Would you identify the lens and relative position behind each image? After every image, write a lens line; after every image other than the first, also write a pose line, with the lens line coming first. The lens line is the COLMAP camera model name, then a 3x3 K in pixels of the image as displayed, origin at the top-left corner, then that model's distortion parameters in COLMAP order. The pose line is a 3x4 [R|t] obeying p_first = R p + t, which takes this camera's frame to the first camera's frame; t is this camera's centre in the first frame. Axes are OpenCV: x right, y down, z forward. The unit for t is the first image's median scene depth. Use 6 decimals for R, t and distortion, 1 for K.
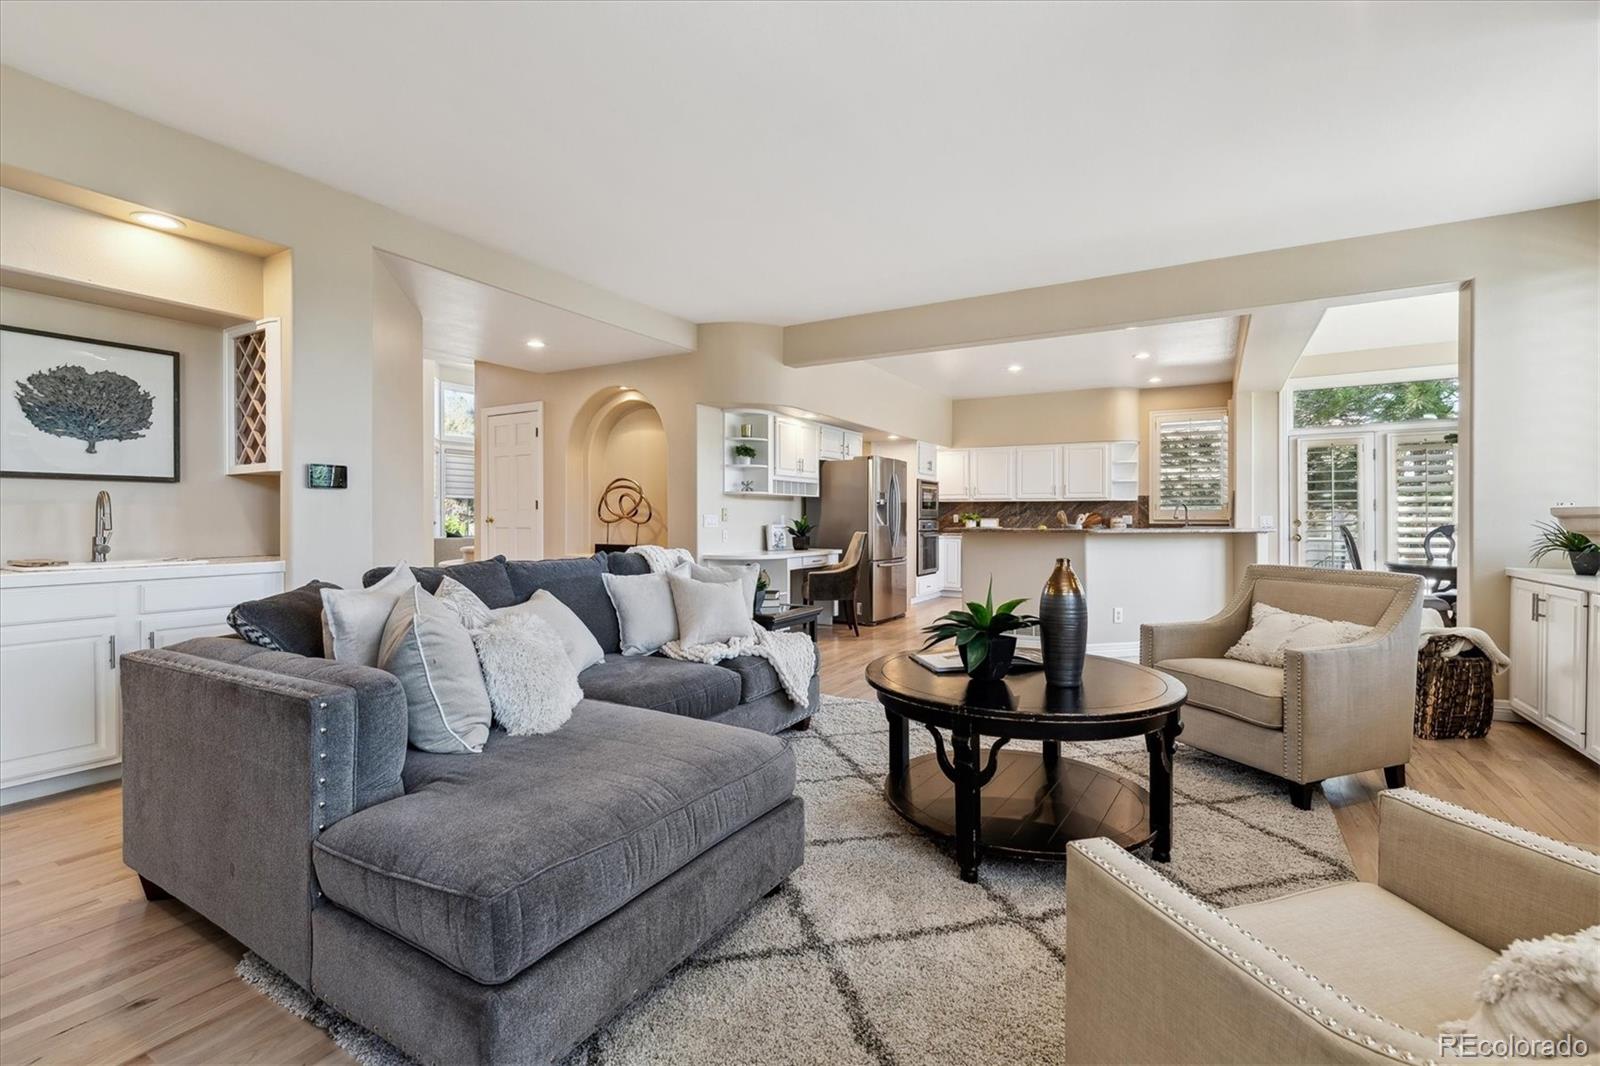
lens RADIAL K [[697.3, 0, 791.8], [0, 697.3, 523.0], [0, 0, 1]] dist [-0.004687, -0.002323]
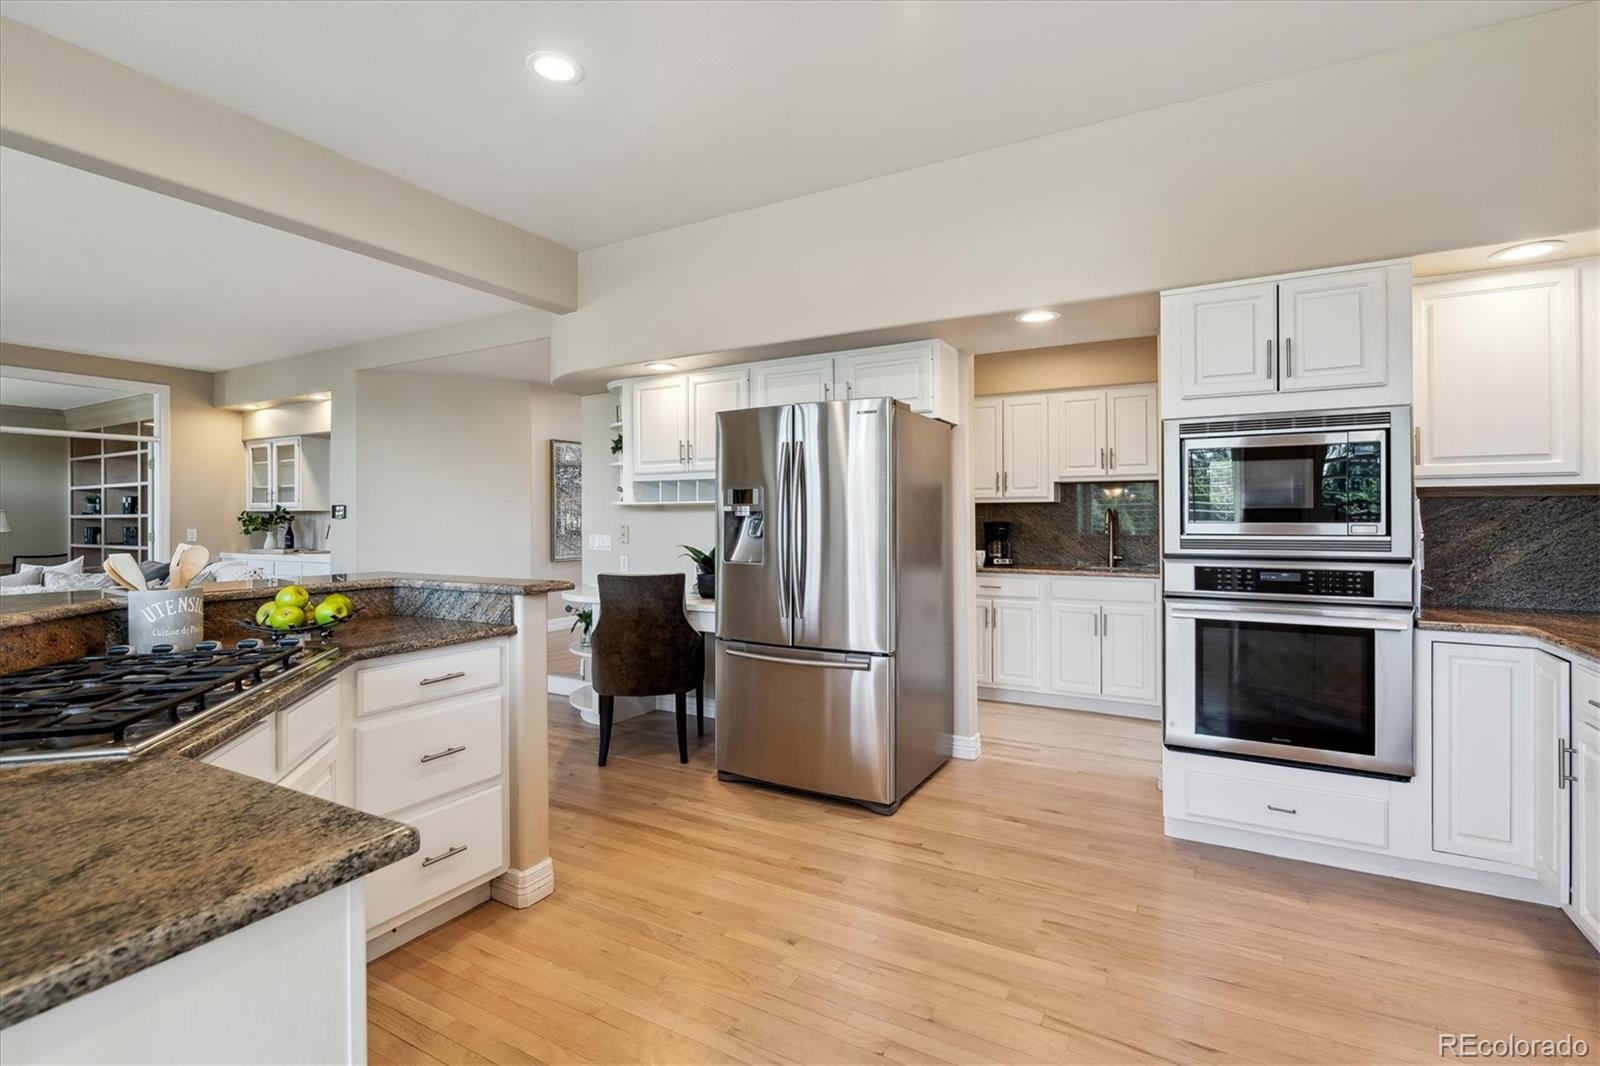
lens RADIAL K [[751.6, 0, 803.6], [0, 751.6, 515.7], [0, 0, 1]] dist [-0.006523, -0.002720]
pose [[0.018339, -0.009142, -0.999790, 1.280653], [-0.008366, 0.999922, -0.009296, -0.047879], [0.999797, 0.008535, 0.018261, 2.174893]]
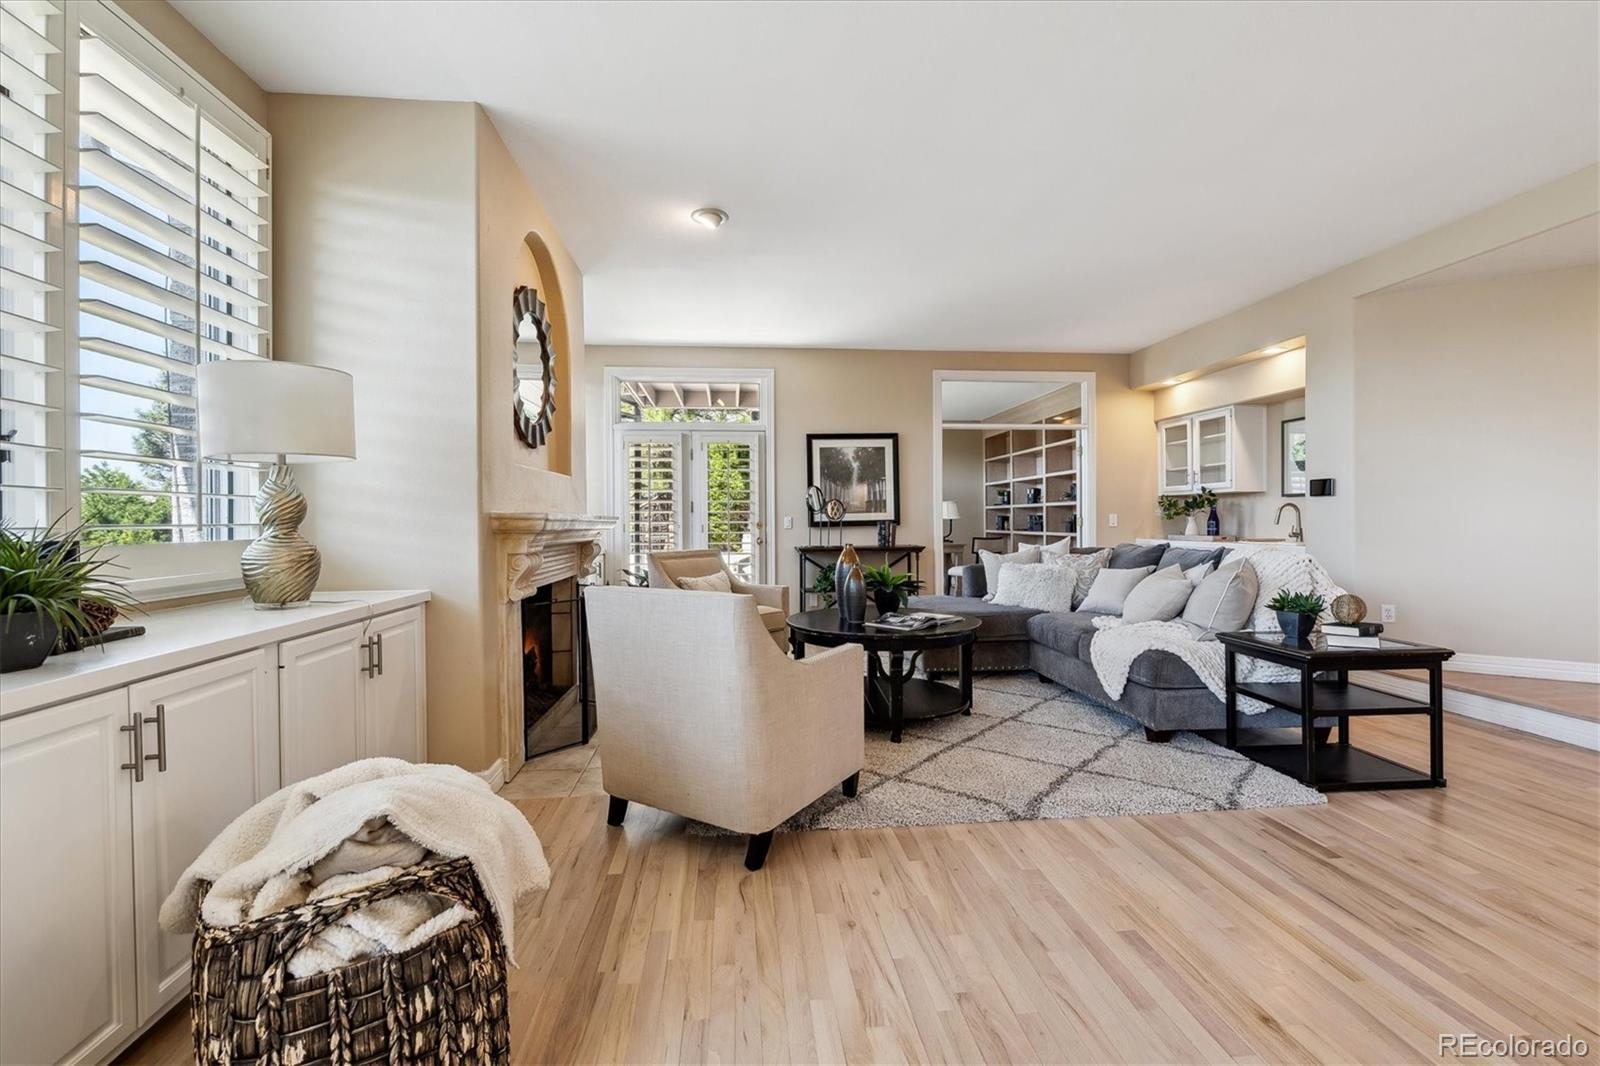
lens RADIAL K [[697.3, 0, 789.7], [0, 697.3, 527.9], [0, 0, 1]] dist [-0.004687, -0.002323]
pose [[-0.816306, 0.011372, -0.577507, 0.999113], [0.001079, 0.999834, 0.018163, -0.011884], [0.577618, 0.014204, -0.816184, 1.530529]]
